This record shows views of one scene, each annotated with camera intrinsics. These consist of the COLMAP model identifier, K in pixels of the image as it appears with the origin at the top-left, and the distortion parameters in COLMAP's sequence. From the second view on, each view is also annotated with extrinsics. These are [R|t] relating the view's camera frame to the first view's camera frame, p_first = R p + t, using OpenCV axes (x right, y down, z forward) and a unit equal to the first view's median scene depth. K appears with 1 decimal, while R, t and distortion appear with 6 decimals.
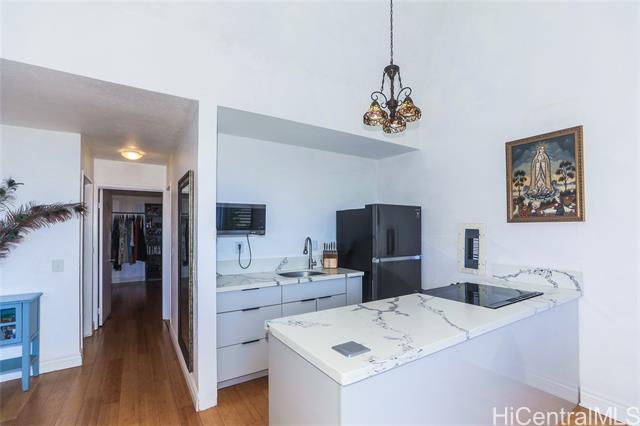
lens RADIAL K [[298.8, 0, 326.2], [0, 298.8, 226.8], [0, 0, 1]] dist [-0.004464, 0.002151]
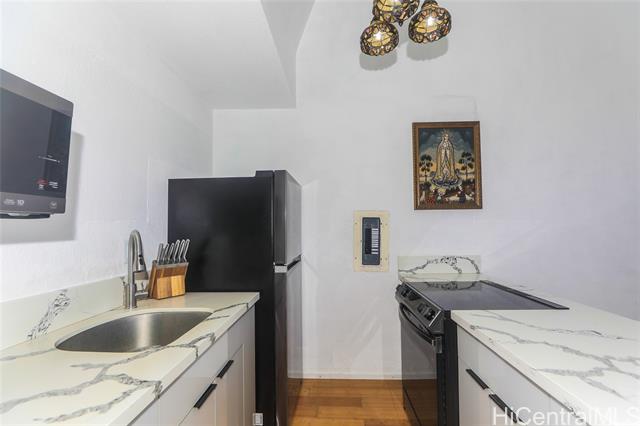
lens RADIAL K [[298.8, 0, 326.2], [0, 298.8, 215.7], [0, 0, 1]] dist [-0.004464, 0.002151]
pose [[0.586479, 0.029128, 0.809440, -0.312811], [0.003347, 0.999257, -0.038383, 0.041517], [-0.809957, 0.025221, 0.585946, 0.738075]]
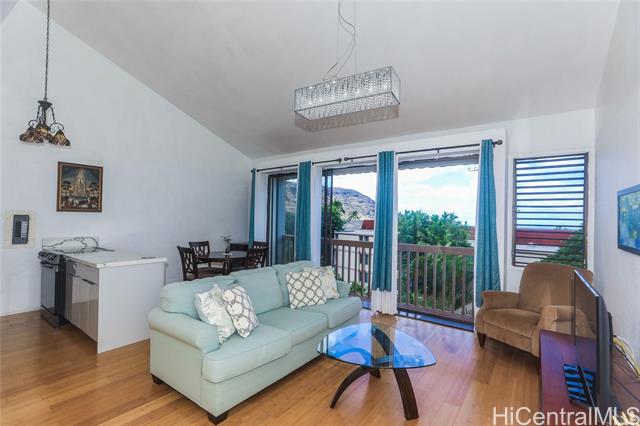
lens RADIAL K [[298.8, 0, 323.2], [0, 298.8, 210.9], [0, 0, 1]] dist [-0.004464, 0.002151]
pose [[-0.318062, 0.025156, 0.947736, -1.479340], [-0.017638, 0.999318, -0.032444, 0.011623], [-0.947906, -0.027036, -0.317402, 0.159710]]
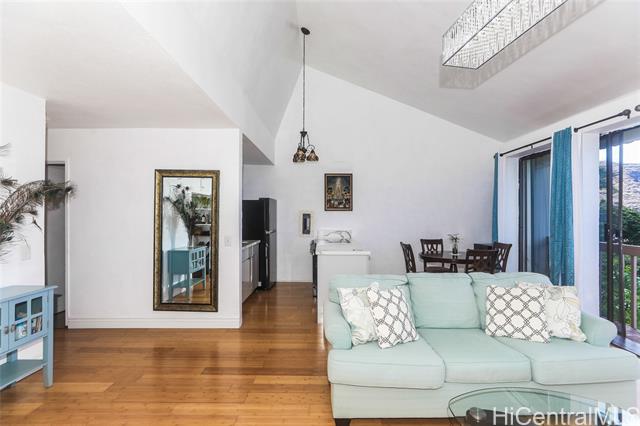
lens RADIAL K [[298.8, 0, 323.1], [0, 298.8, 212.9], [0, 0, 1]] dist [-0.004464, 0.002151]
pose [[0.556140, 0.012628, 0.830992, -1.289326], [-0.009146, 0.999917, -0.009074, 0.022376], [-0.831038, -0.002554, 0.556210, -0.208783]]
